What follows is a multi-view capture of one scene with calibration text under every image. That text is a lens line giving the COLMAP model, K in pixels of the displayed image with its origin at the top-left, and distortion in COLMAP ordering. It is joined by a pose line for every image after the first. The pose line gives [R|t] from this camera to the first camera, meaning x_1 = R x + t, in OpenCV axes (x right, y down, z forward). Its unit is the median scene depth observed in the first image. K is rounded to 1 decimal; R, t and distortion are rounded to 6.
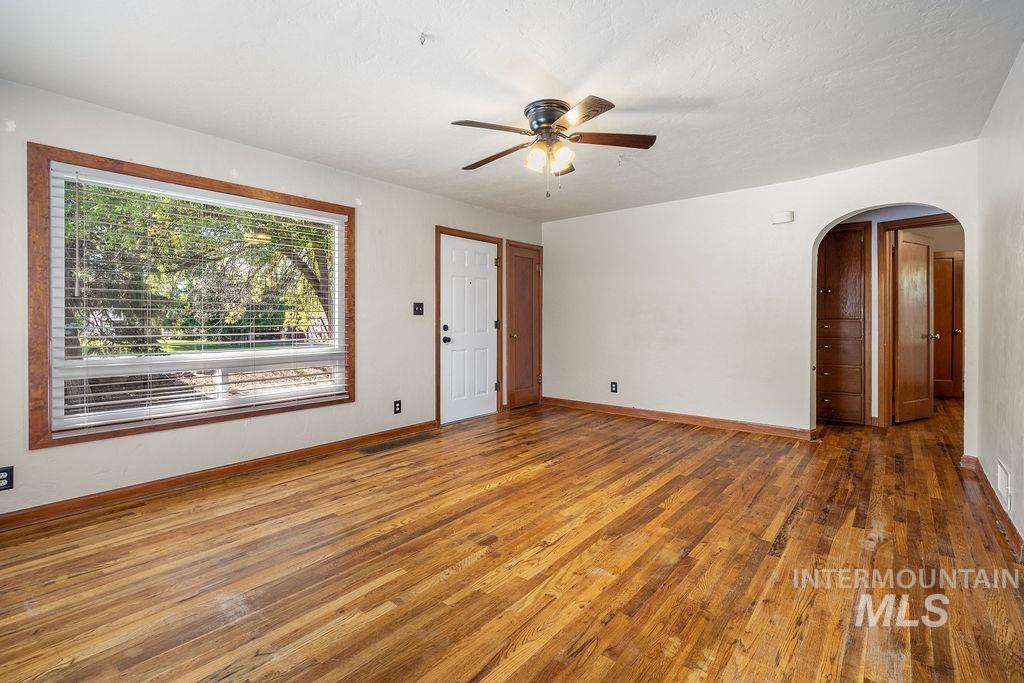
lens RADIAL K [[468.3, 0, 509.2], [0, 468.3, 331.2], [0, 0, 1]] dist [0.000454, -0.000843]
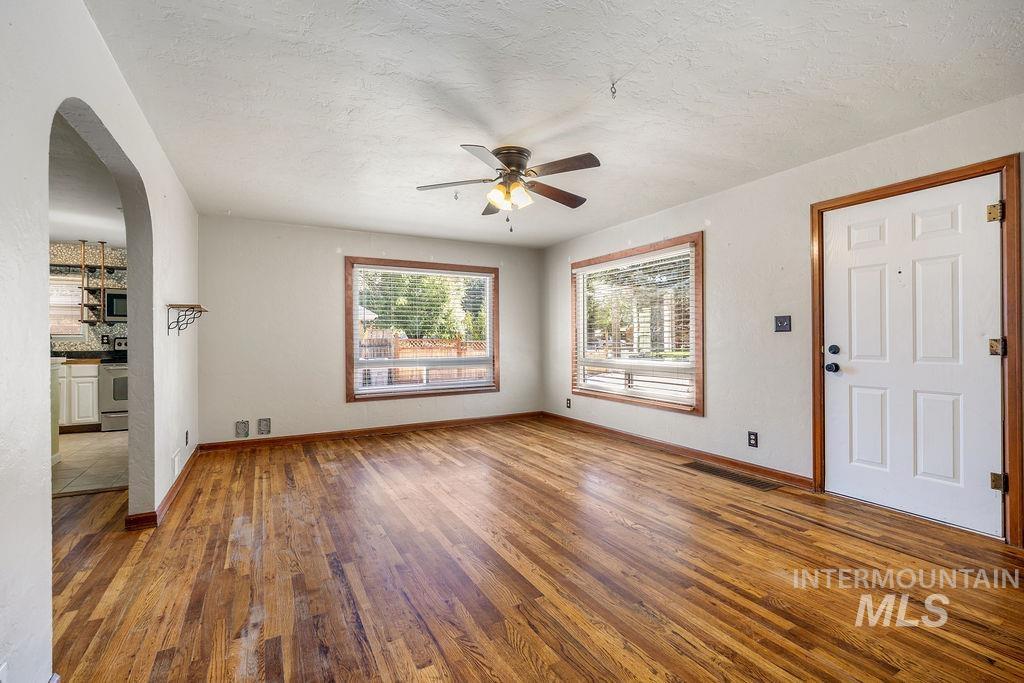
lens RADIAL K [[468.3, 0, 509.2], [0, 468.3, 331.2], [0, 0, 1]] dist [0.000454, -0.000843]
pose [[-0.380469, -0.010056, -0.924739, 0.923168], [-0.017429, 0.999841, -0.003702, -0.032090], [0.924629, 0.014709, -0.380584, 1.159530]]
